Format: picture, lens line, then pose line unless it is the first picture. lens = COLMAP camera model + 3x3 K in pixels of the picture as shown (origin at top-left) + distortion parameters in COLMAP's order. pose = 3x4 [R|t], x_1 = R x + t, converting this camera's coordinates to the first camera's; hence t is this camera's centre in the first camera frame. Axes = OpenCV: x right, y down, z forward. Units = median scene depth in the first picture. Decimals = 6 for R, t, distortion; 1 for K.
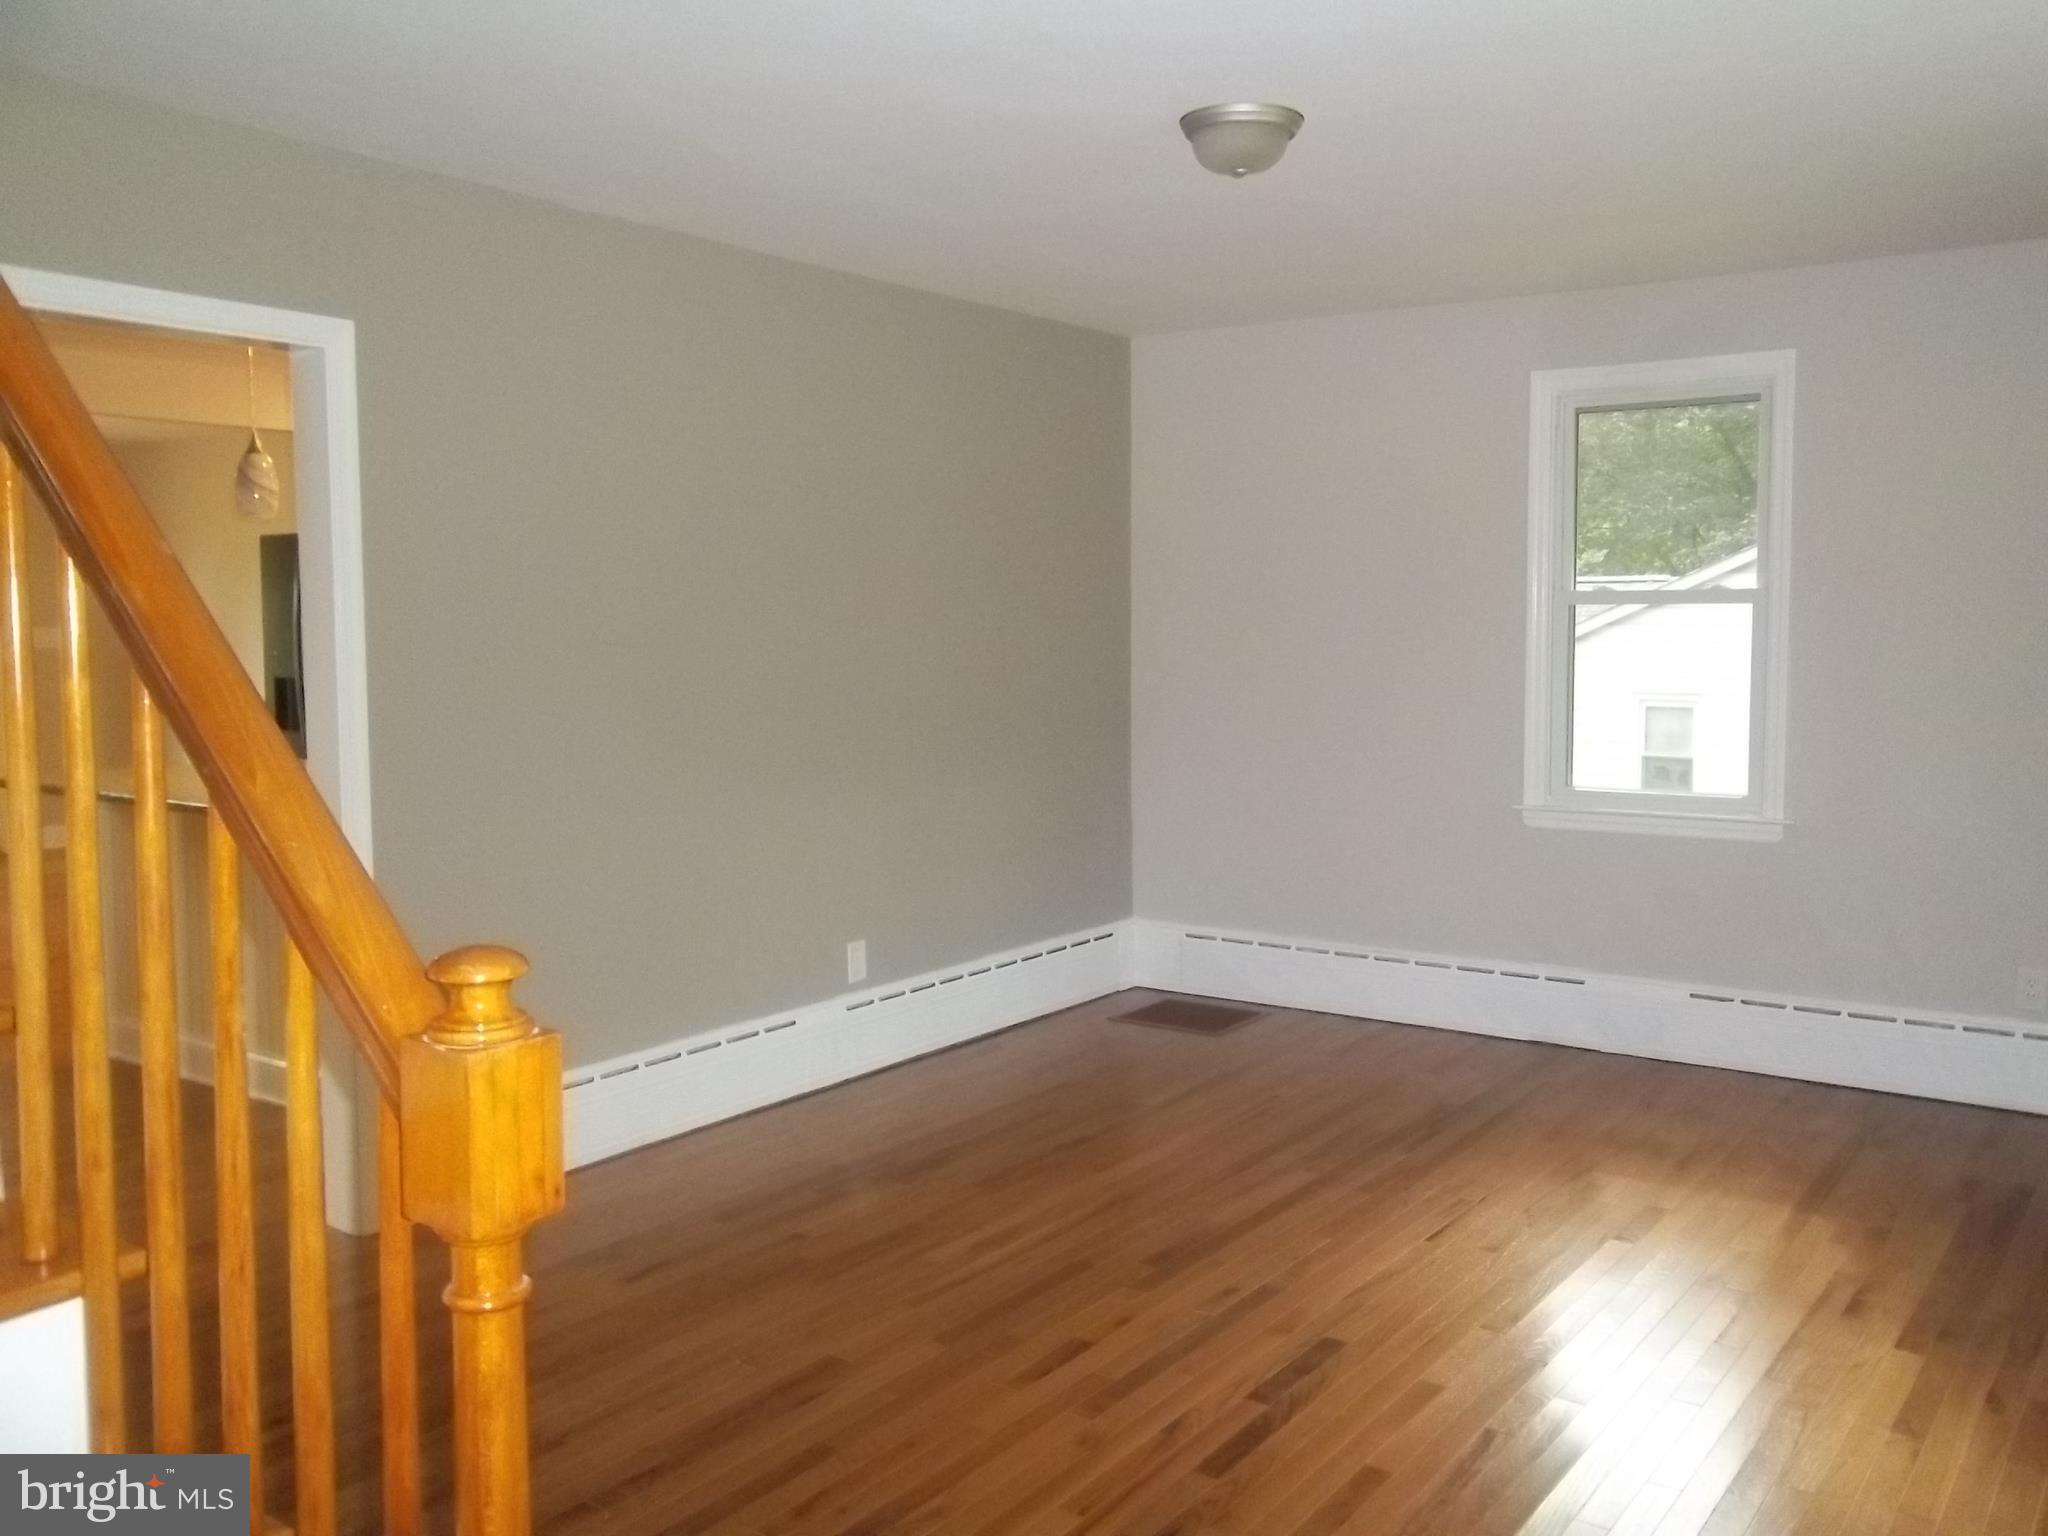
lens RADIAL K [[1749.7, 0, 1034.4], [0, 1749.7, 752.0], [0, 0, 1]] dist [-0.003190, 0.037247]
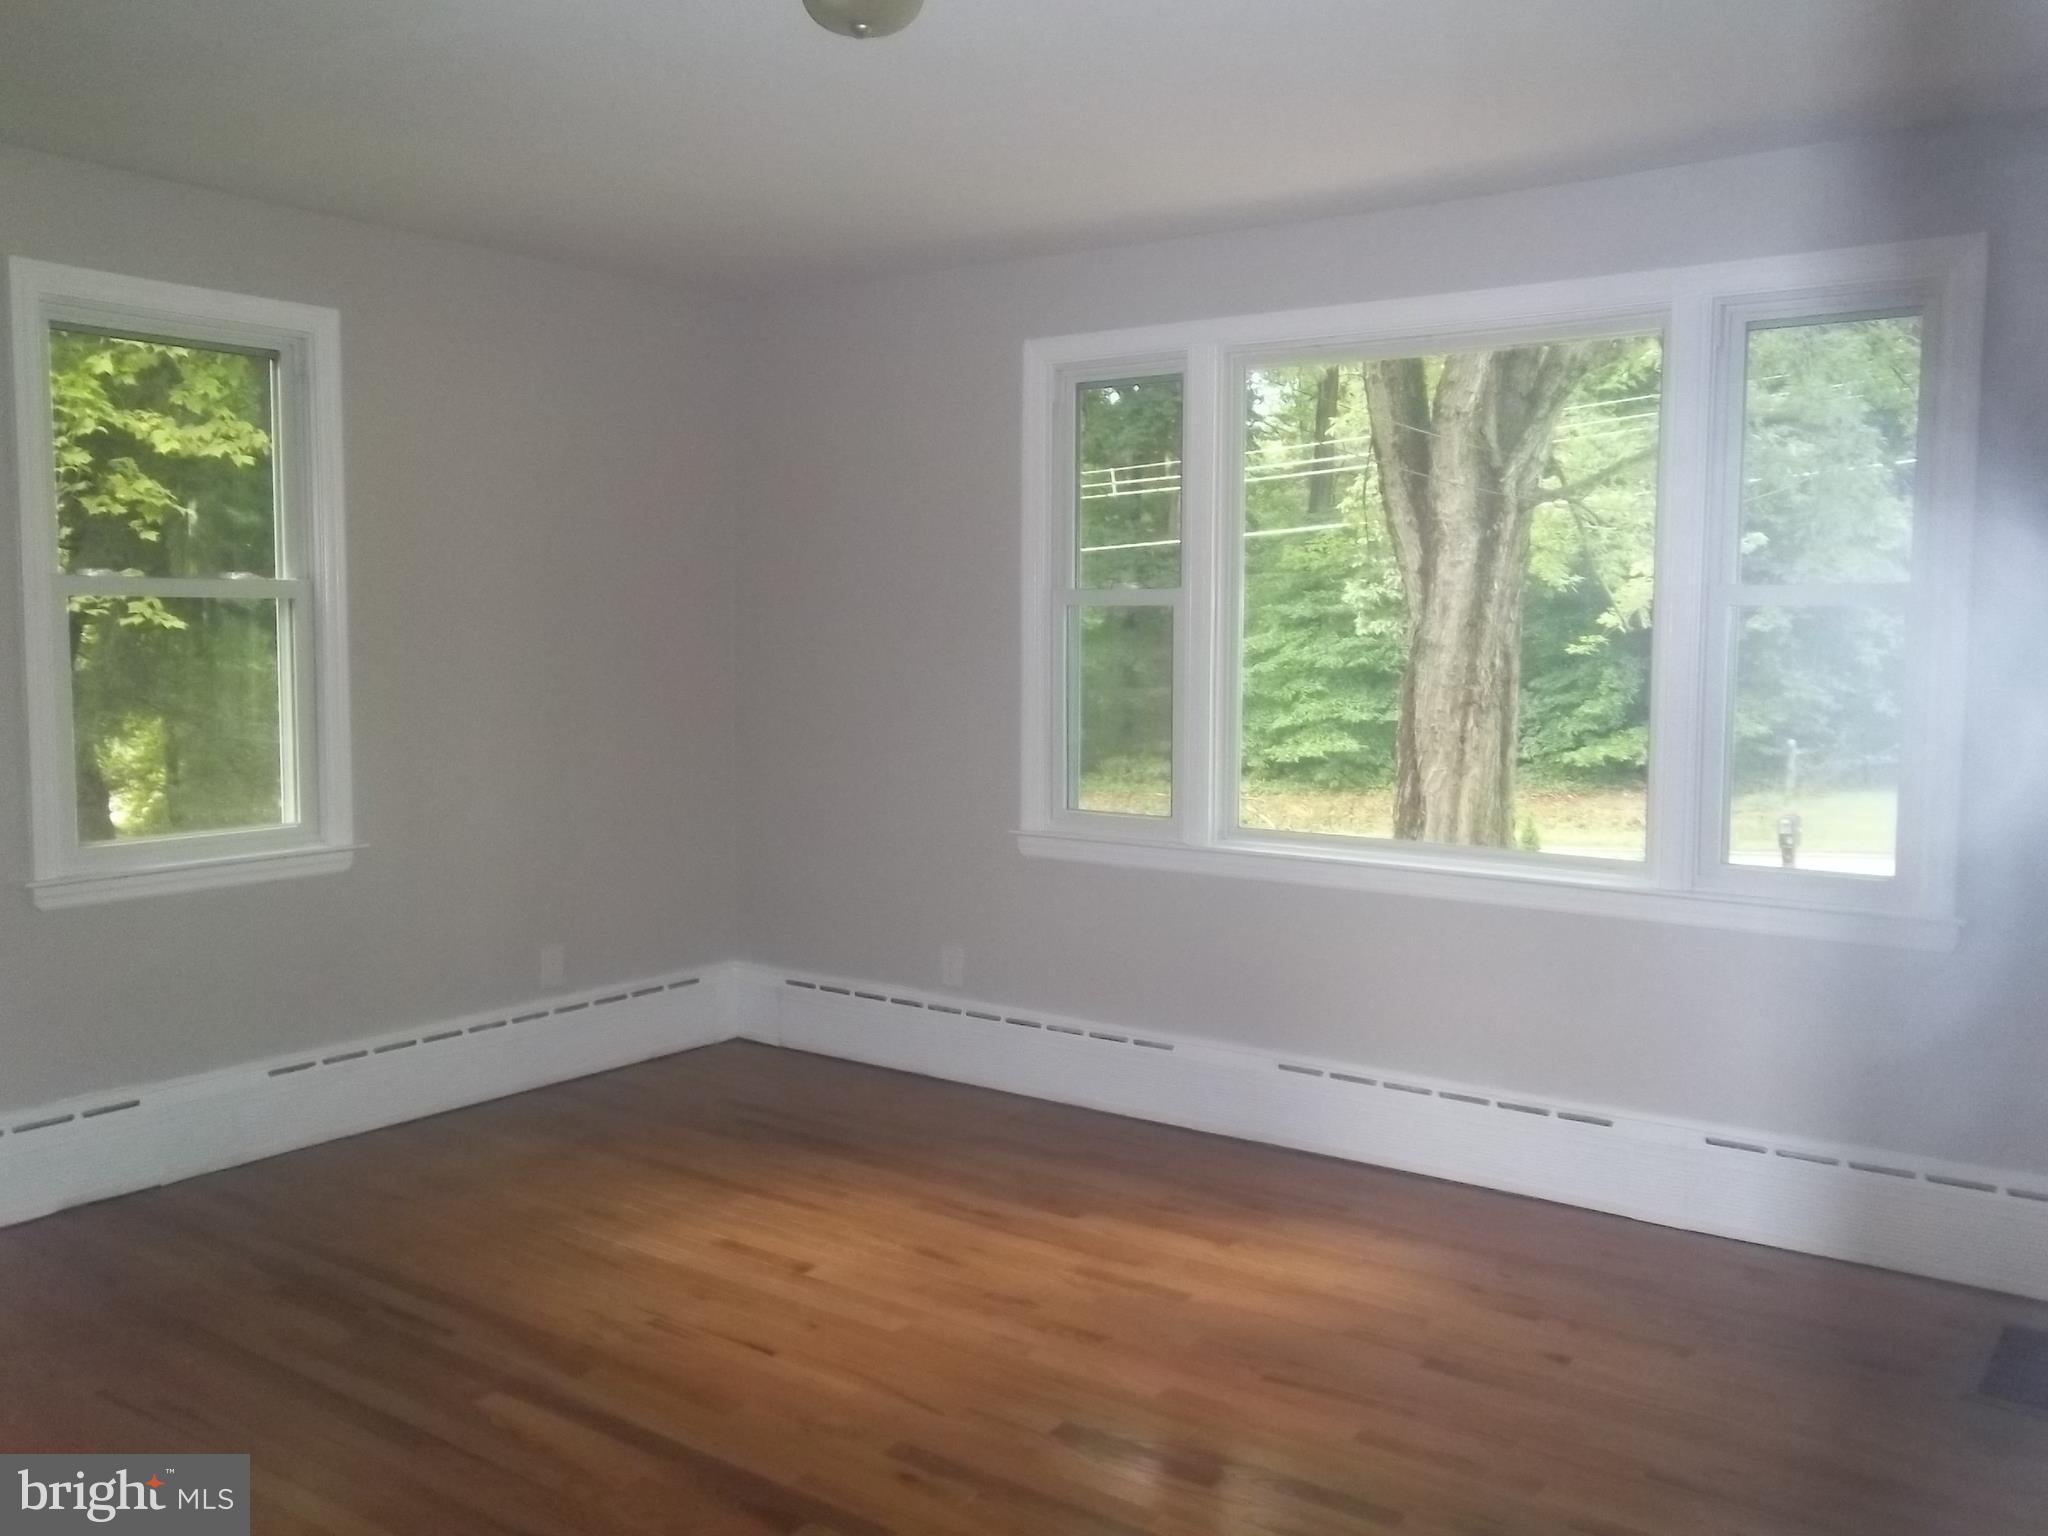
lens RADIAL K [[1749.7, 0, 1035.9], [0, 1749.7, 783.4], [0, 0, 1]] dist [-0.003190, 0.037247]
pose [[0.032364, -0.103410, 0.994112, -0.433099], [0.063303, 0.992848, 0.101217, -0.058740], [-0.997469, 0.059654, 0.038679, 0.589450]]
